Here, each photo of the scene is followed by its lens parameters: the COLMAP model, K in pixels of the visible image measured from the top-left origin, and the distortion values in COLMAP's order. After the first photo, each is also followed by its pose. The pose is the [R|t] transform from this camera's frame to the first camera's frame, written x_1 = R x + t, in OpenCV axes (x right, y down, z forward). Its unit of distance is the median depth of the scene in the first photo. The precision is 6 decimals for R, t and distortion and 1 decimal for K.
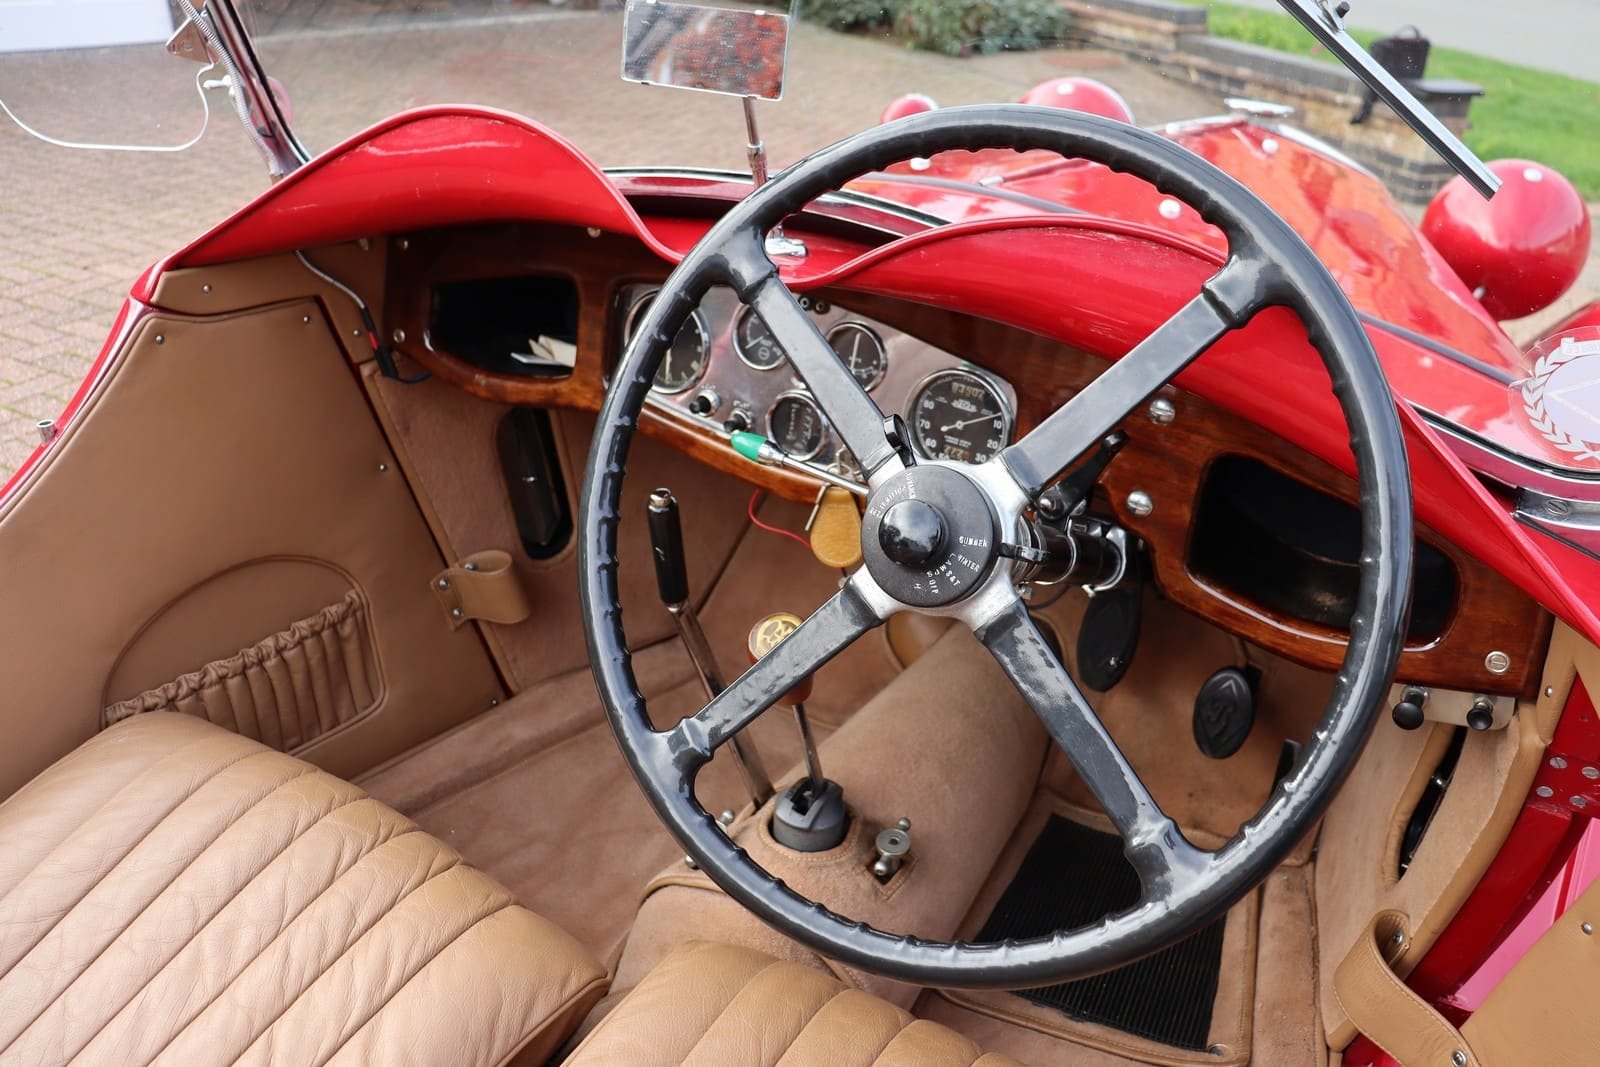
lens RADIAL K [[1311.2, 0, 808.2], [0, 1311.2, 538.6], [0, 0, 1]] dist [-0.175525, 0.155171]
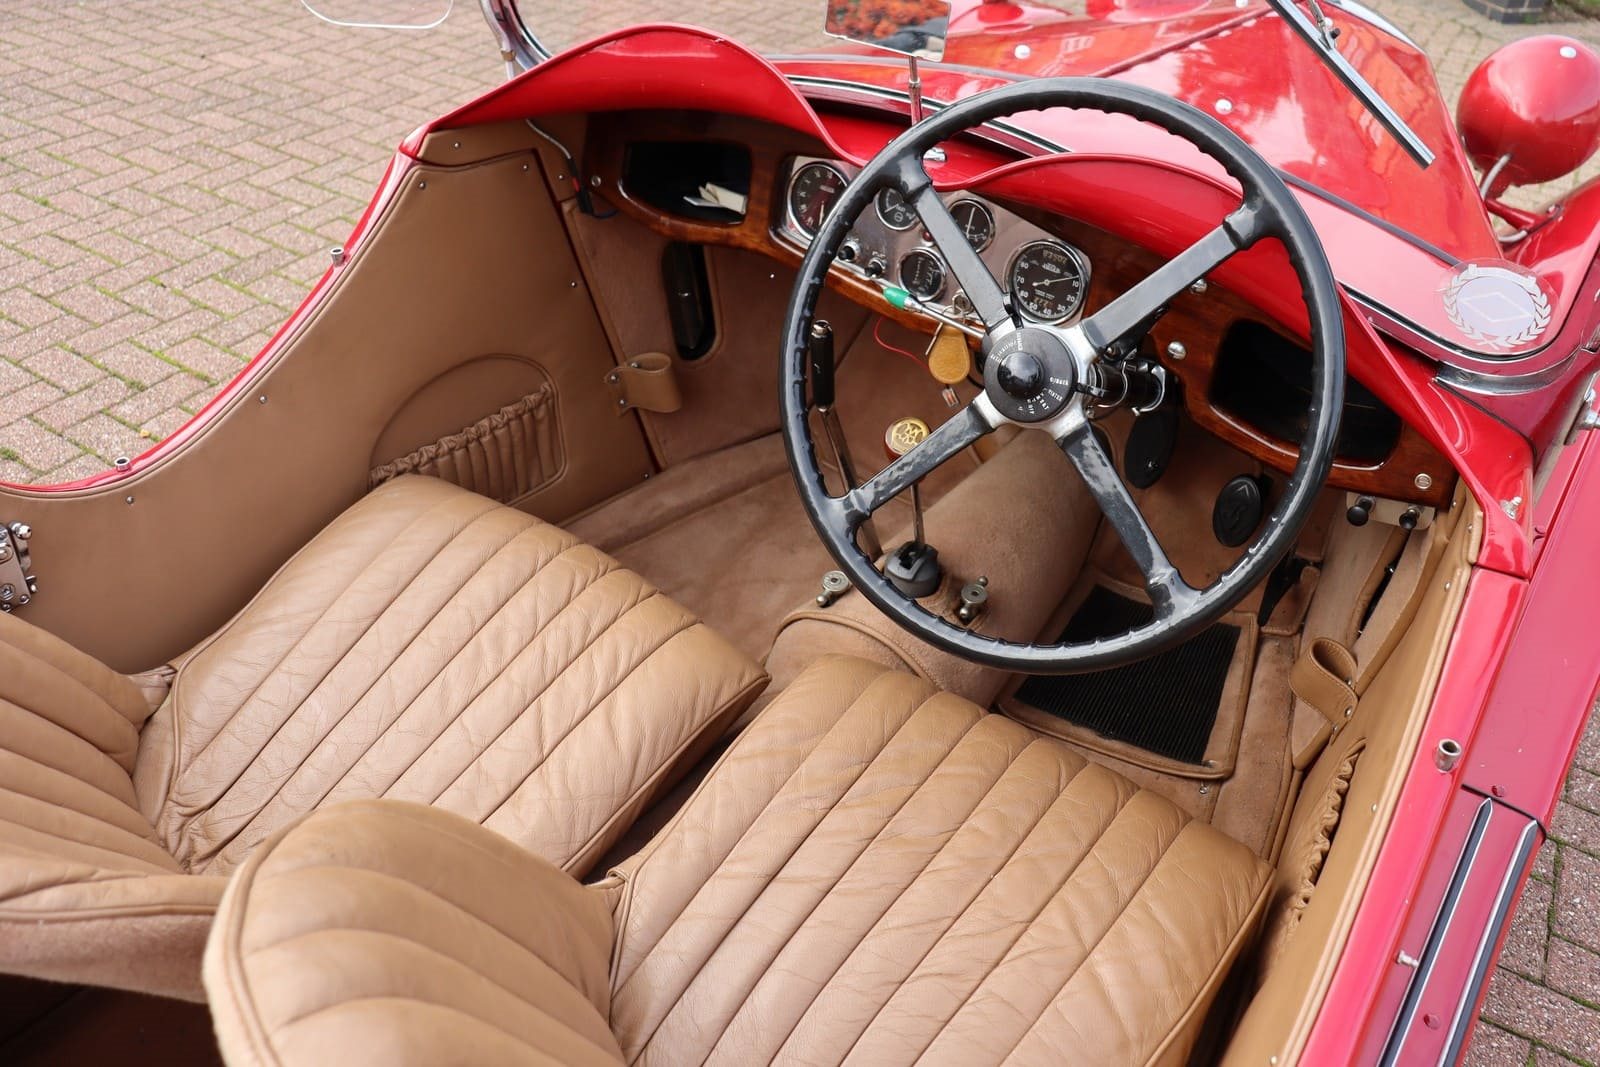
lens RADIAL K [[1311.2, 0, 808.2], [0, 1311.2, 538.6], [0, 0, 1]] dist [-0.175525, 0.155171]
pose [[0.998392, 0.045245, -0.034148, -0.060870], [-0.039131, 0.985968, 0.162283, -0.029800], [0.041011, -0.160685, 0.986153, -0.307144]]
